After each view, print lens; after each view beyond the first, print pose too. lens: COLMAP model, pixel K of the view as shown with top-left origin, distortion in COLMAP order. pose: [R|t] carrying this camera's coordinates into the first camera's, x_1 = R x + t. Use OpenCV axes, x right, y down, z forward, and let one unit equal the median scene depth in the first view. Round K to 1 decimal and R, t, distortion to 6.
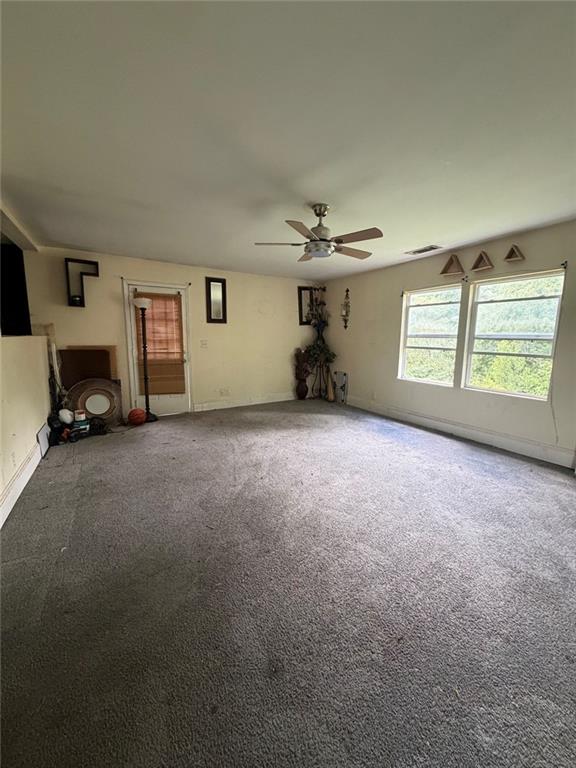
lens RADIAL K [[306.5, 0, 288.0], [0, 306.5, 384.0], [0, 0, 1]] dist [-0.000243, -0.000017]
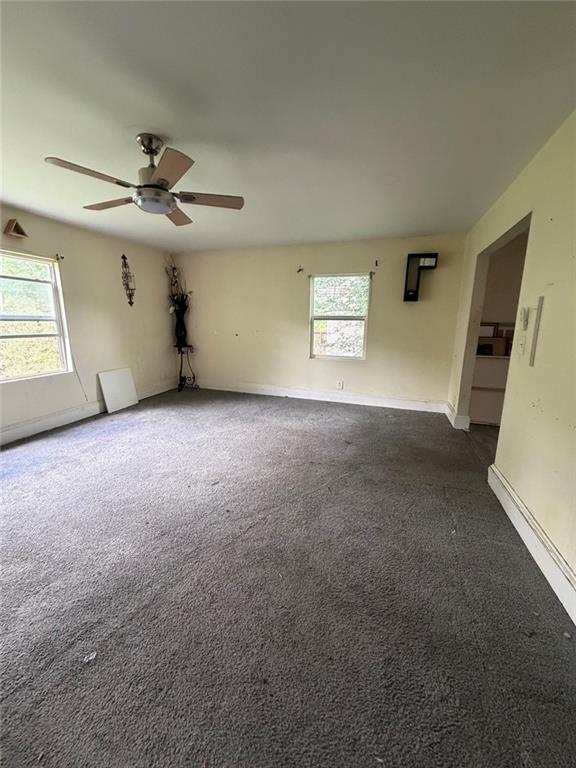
lens RADIAL K [[306.5, 0, 288.0], [0, 306.5, 384.0], [0, 0, 1]] dist [-0.000243, -0.000017]
pose [[-0.667396, -0.175308, 0.723775, -0.607908], [0.090480, 0.945608, 0.312471, -0.199232], [-0.739186, 0.274029, -0.615233, 1.125483]]
